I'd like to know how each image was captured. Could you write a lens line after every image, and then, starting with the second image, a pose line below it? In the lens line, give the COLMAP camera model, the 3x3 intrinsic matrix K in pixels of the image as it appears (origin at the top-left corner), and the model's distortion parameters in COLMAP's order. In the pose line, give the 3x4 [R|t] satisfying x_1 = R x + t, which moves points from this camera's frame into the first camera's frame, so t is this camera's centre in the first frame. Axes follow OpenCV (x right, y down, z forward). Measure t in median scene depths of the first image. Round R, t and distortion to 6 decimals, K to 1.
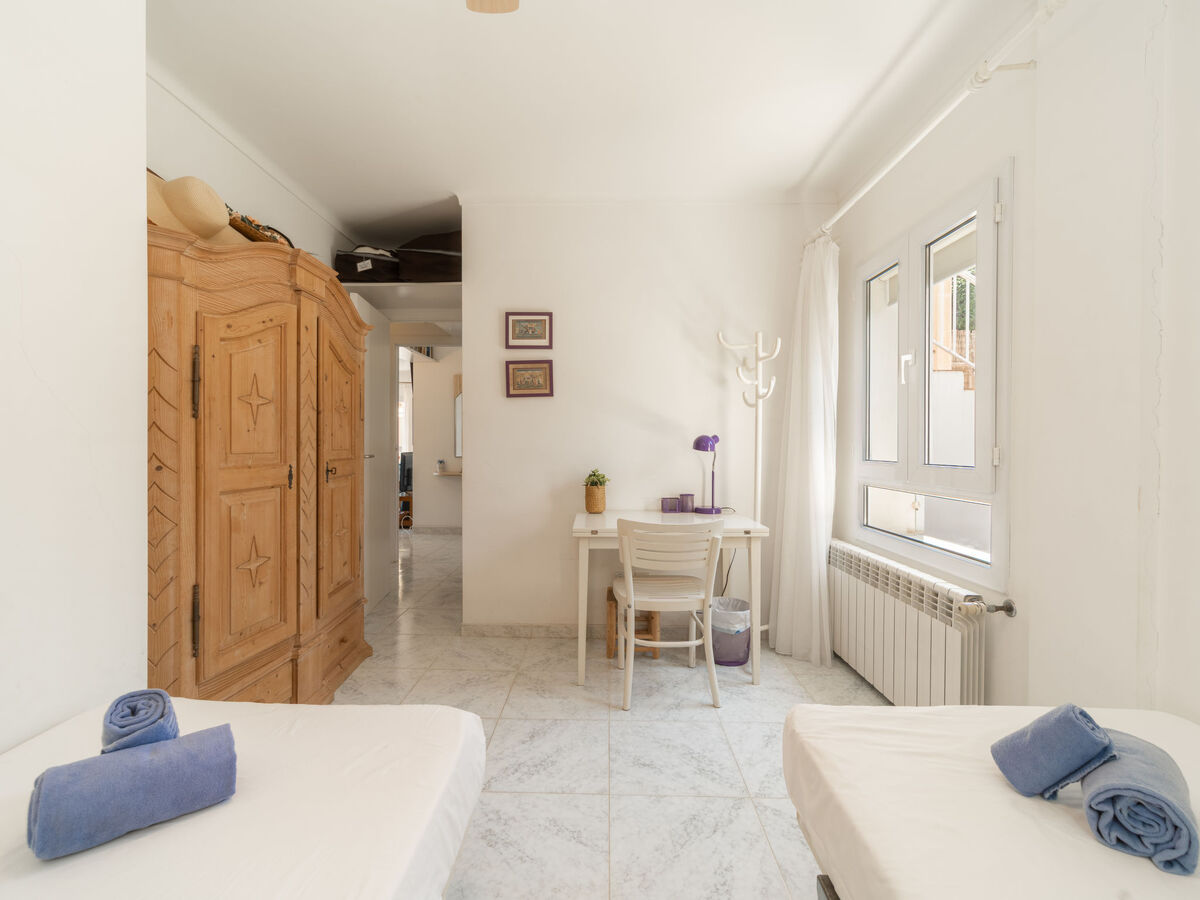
lens RADIAL K [[542.5, 0, 600.0], [0, 542.5, 450.0], [0, 0, 1]] dist [-0.000304, -0.000307]
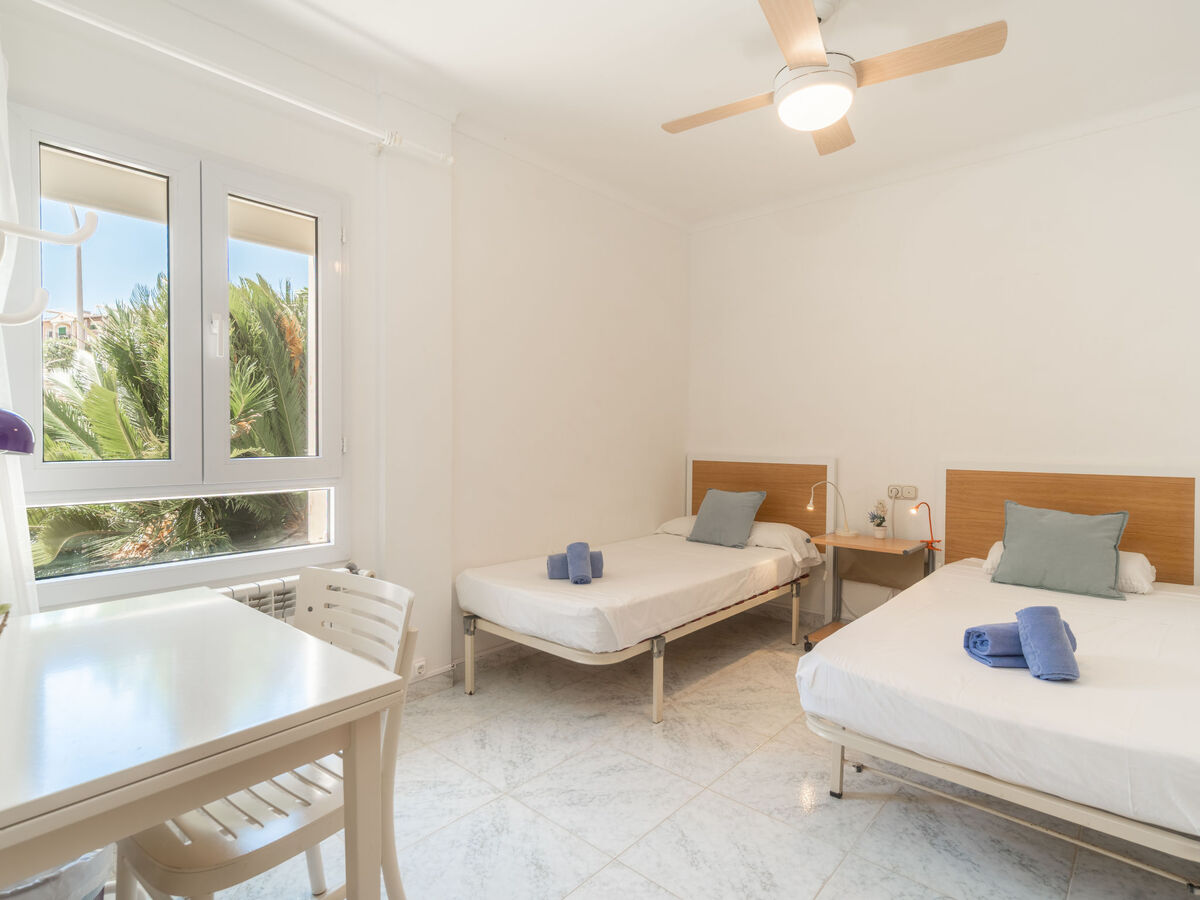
lens RADIAL K [[694.4, 0, 600.0], [0, 694.4, 450.0], [0, 0, 1]] dist [-0.000737, -0.000300]
pose [[-0.791160, -0.010480, 0.611519, -0.632044], [0.003366, 0.999763, 0.021487, -0.001428], [-0.611600, 0.019058, -0.790938, 1.934338]]
